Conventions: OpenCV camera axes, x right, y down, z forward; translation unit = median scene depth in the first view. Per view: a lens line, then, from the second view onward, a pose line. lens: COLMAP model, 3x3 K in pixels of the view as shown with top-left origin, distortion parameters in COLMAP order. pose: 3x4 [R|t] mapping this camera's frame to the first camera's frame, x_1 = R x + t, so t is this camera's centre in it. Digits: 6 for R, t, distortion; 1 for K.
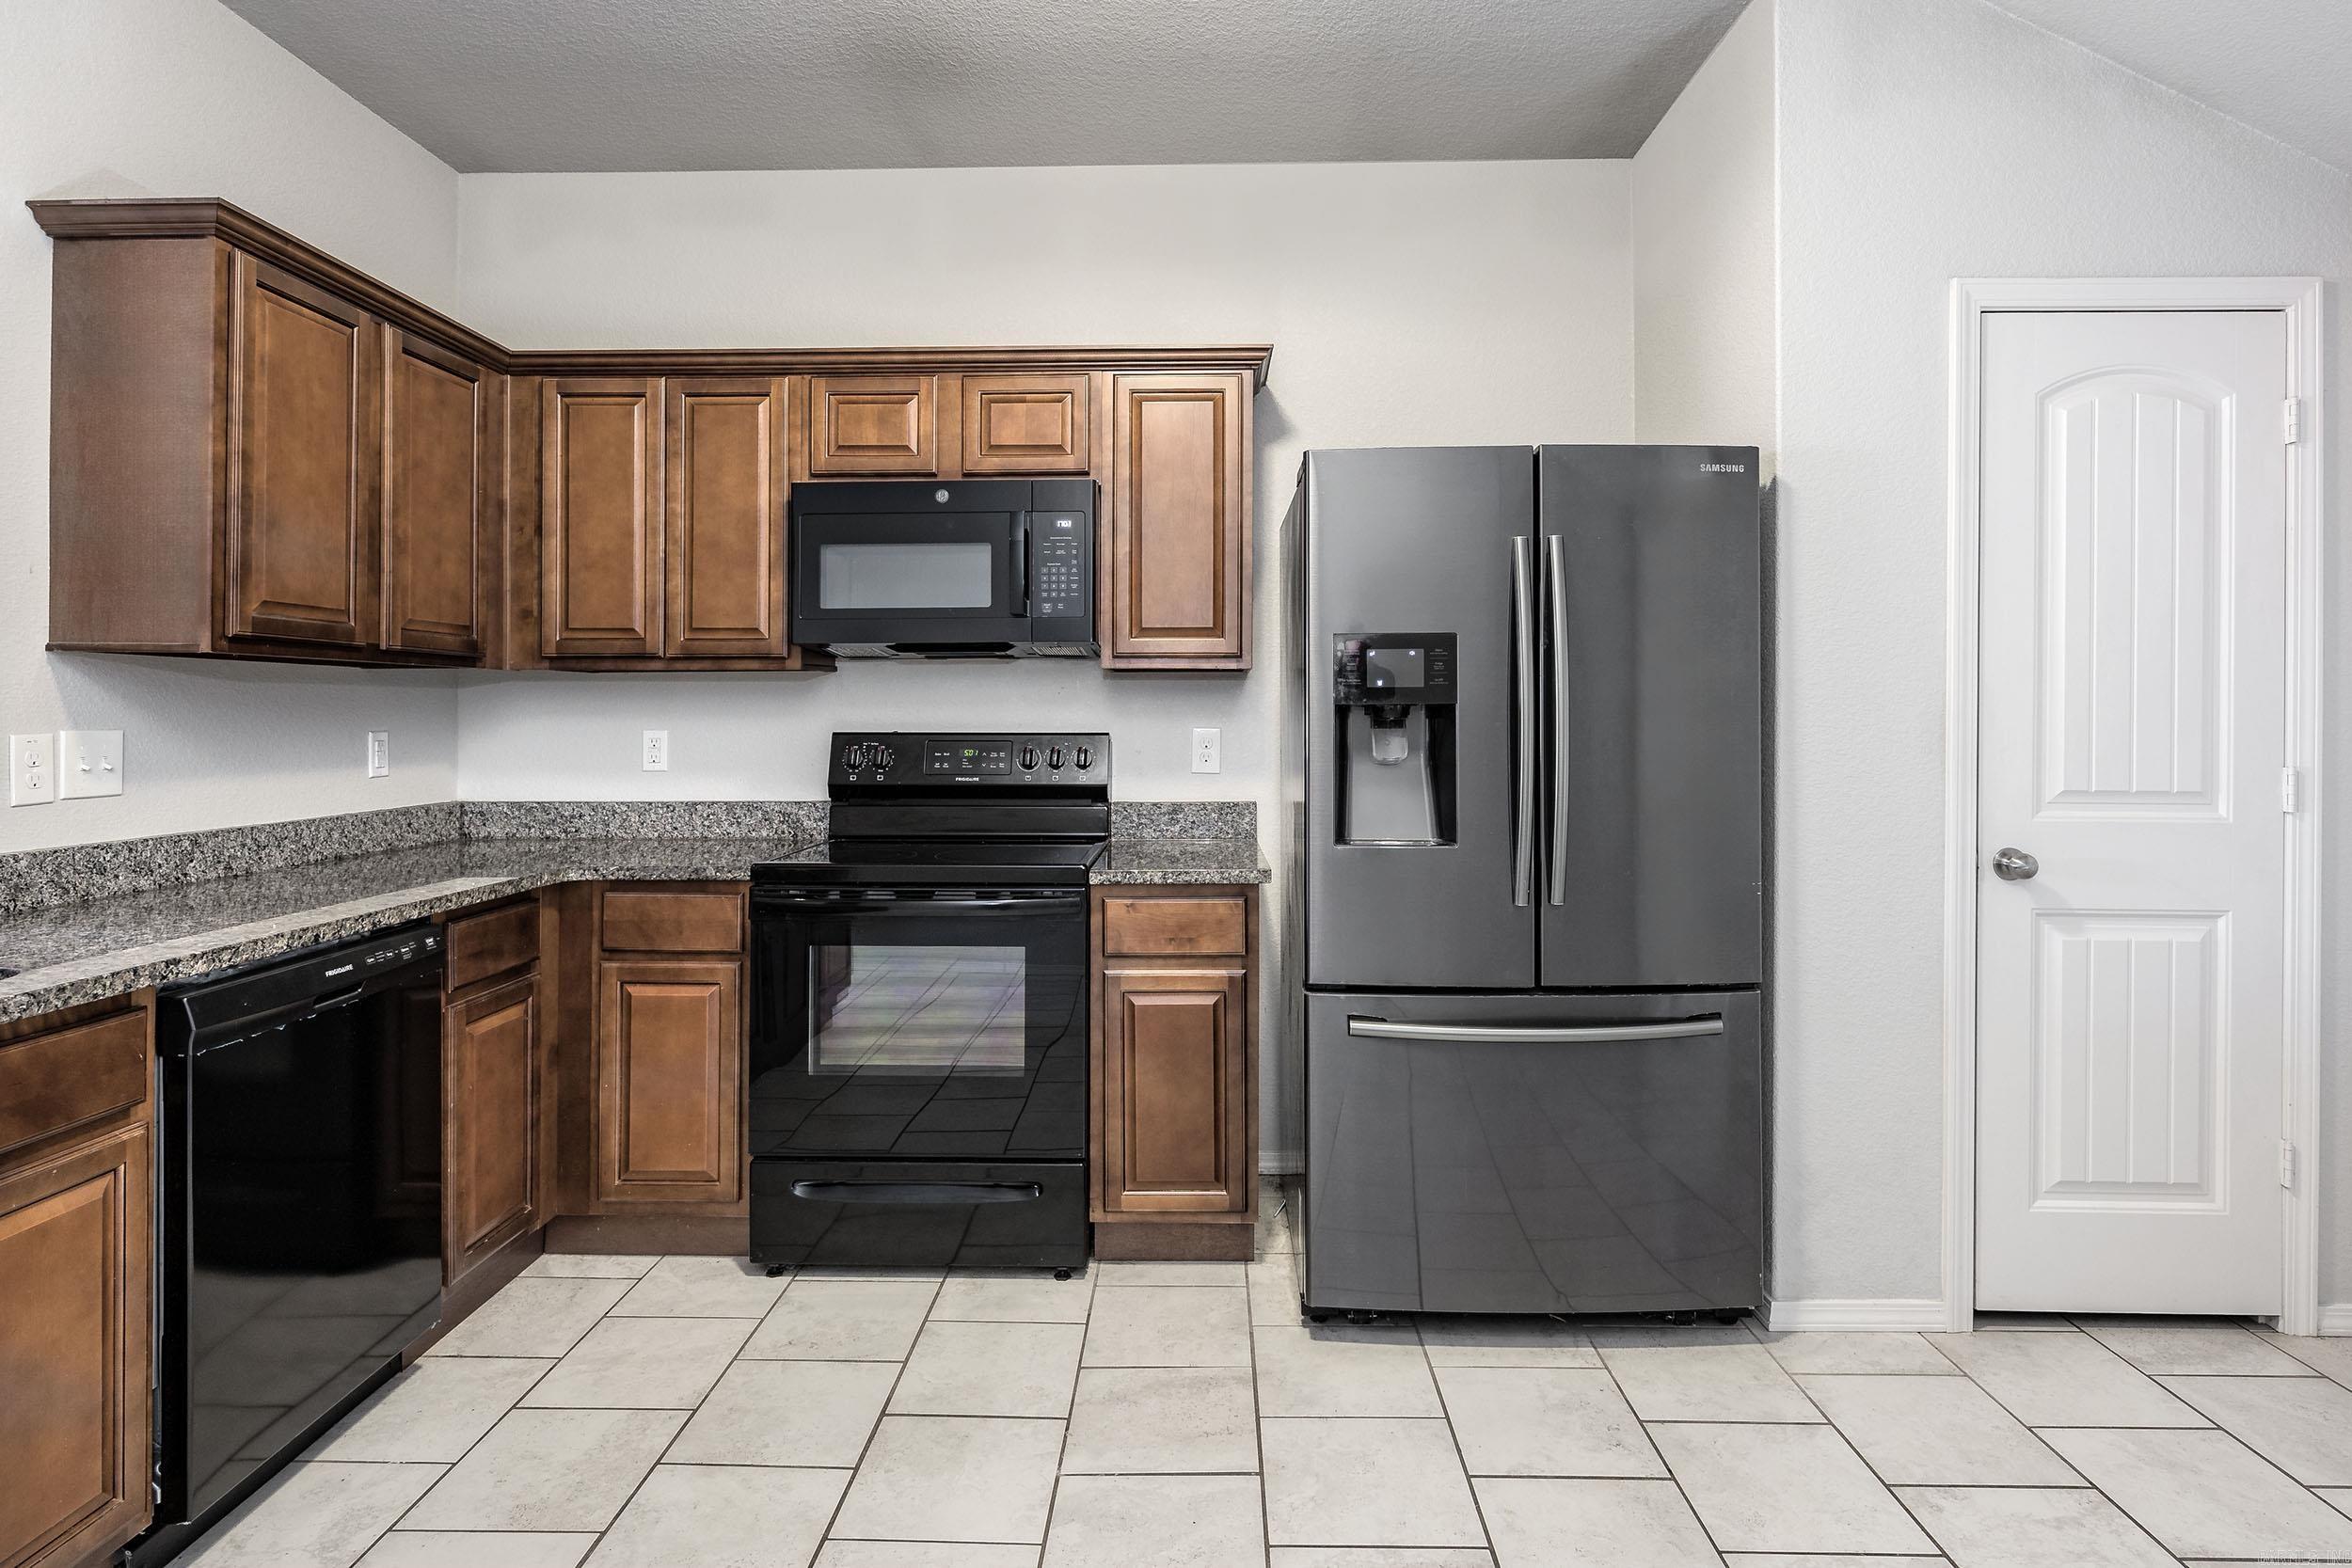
lens RADIAL K [[1189.4, 0, 1172.7], [0, 1189.4, 707.7], [0, 0, 1]] dist [-0.003610, 0.000115]
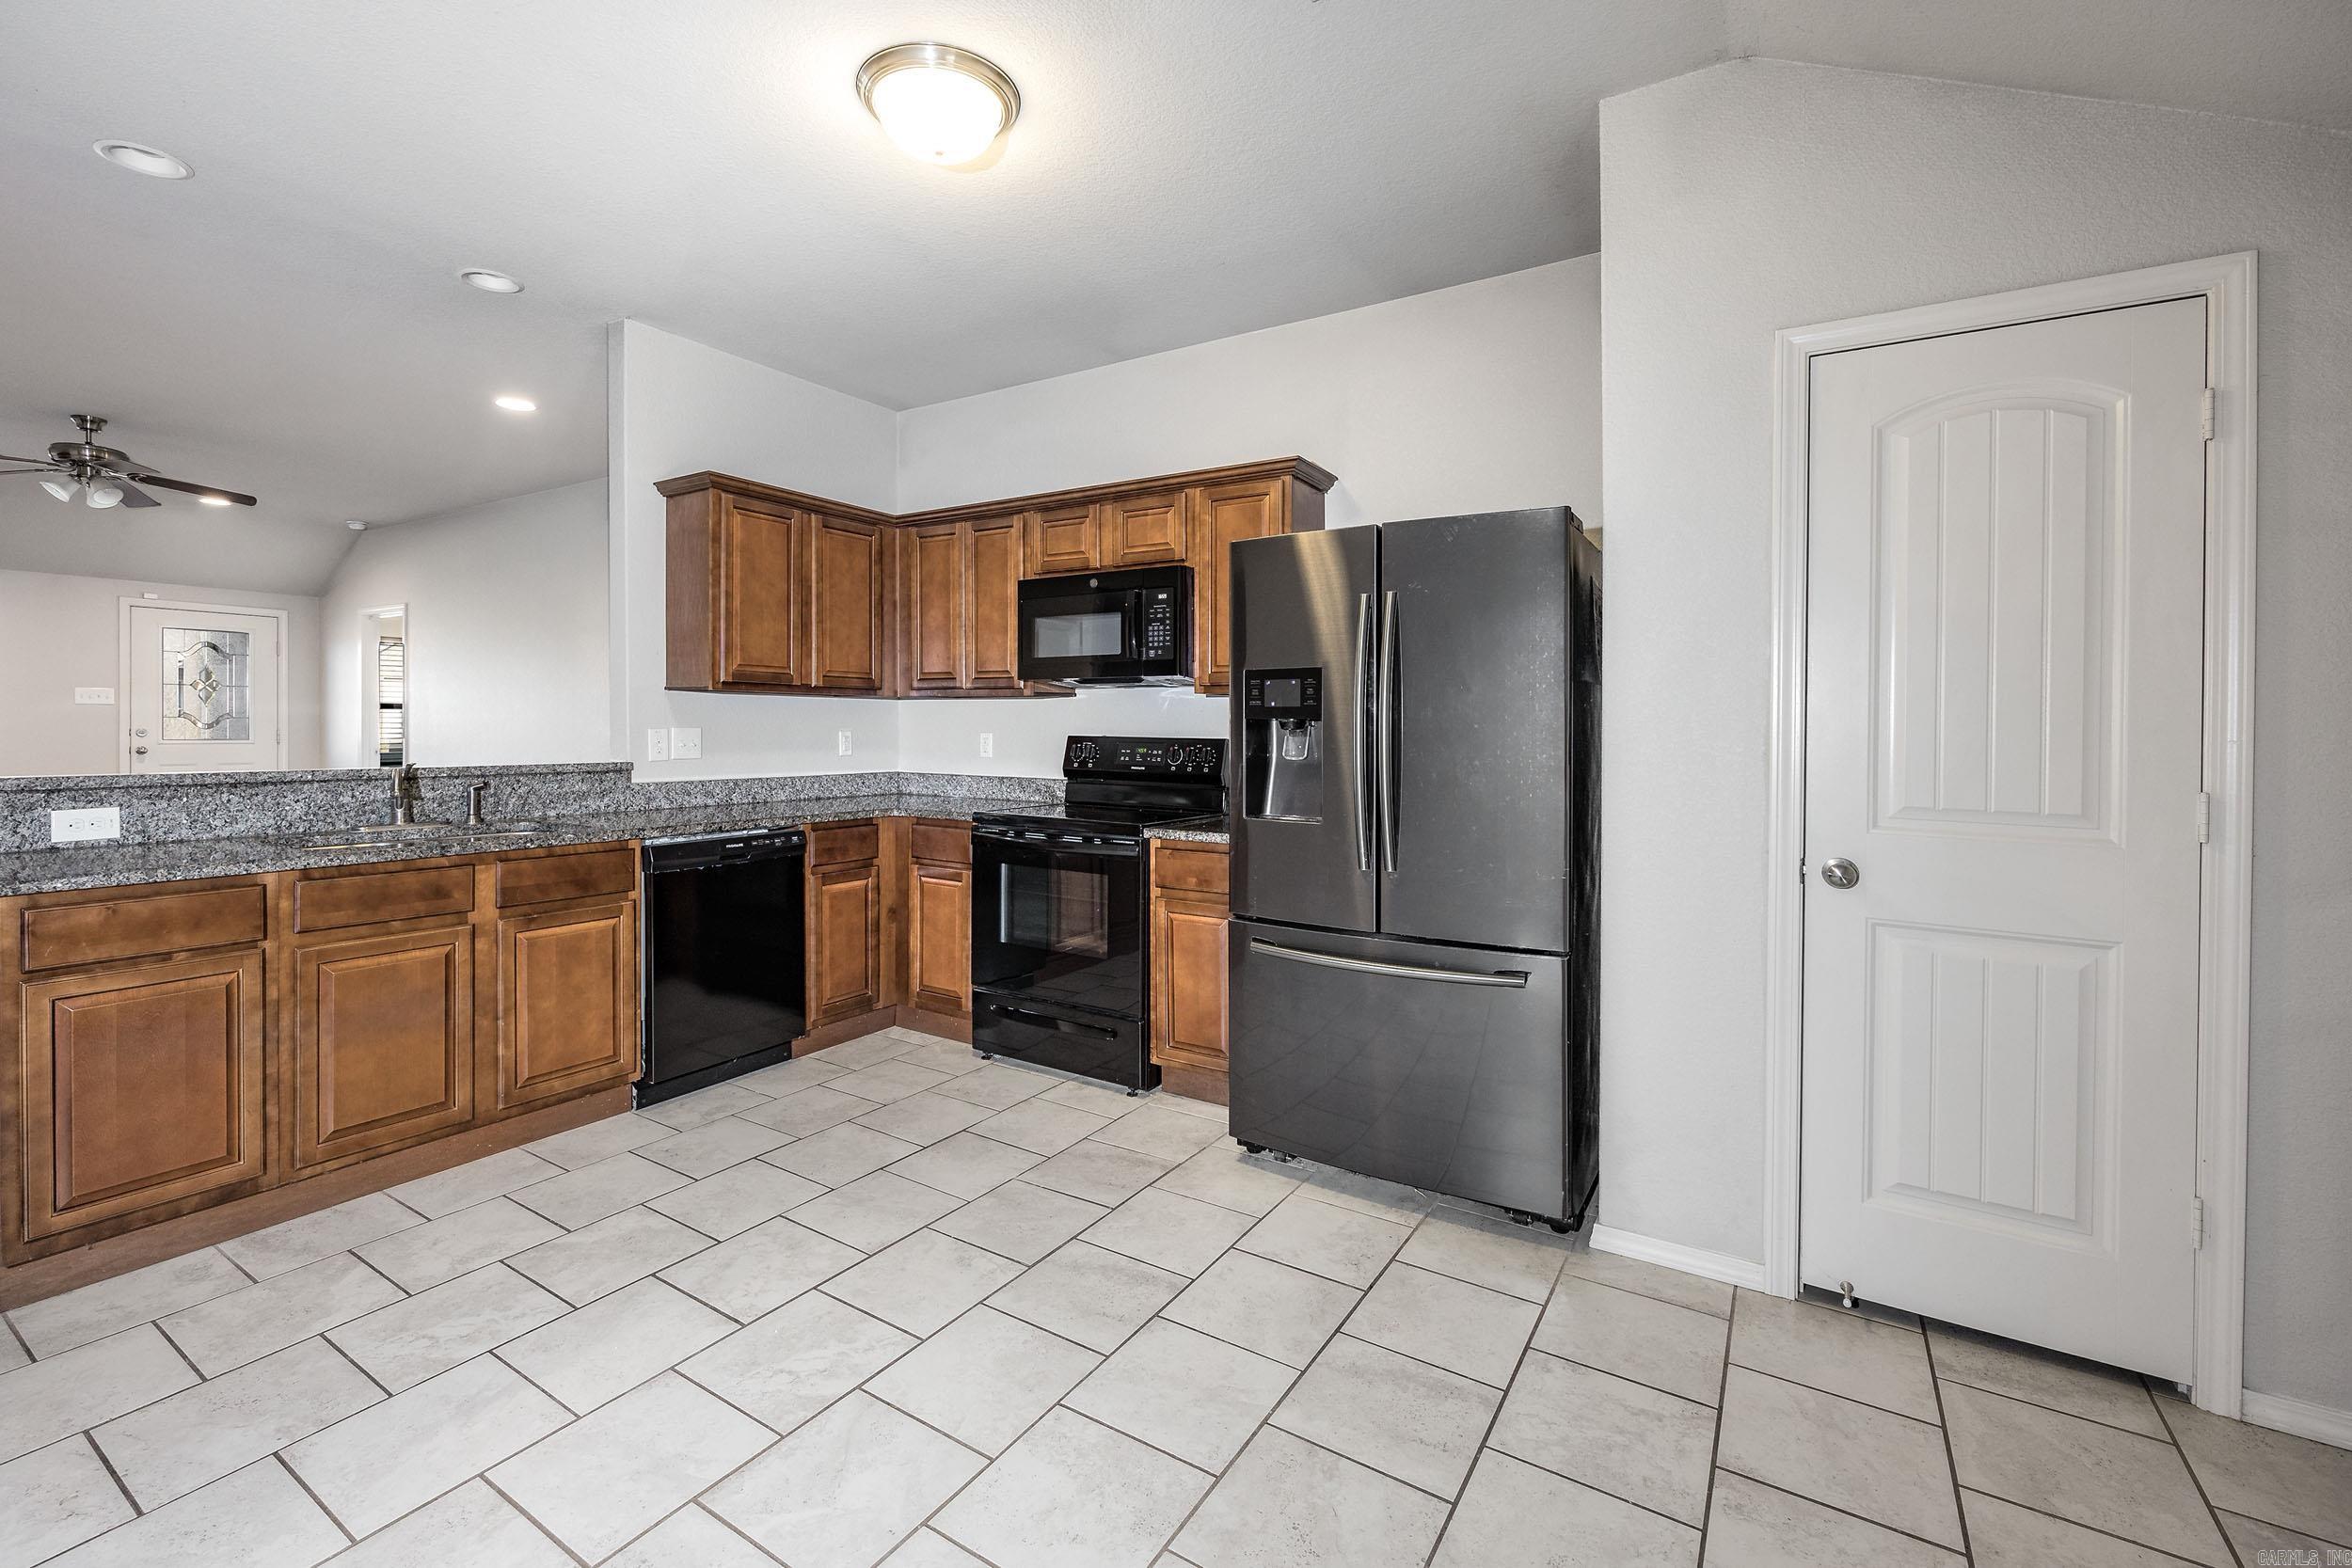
lens RADIAL K [[992.3, 0, 1175.0], [0, 992.3, 733.8], [0, 0, 1]] dist [0.000040, -0.000175]
pose [[0.860421, 0.013636, -0.509402, 0.630622], [-0.008321, 0.999885, 0.012711, 0.000882], [0.509516, -0.006698, 0.860435, -0.064337]]
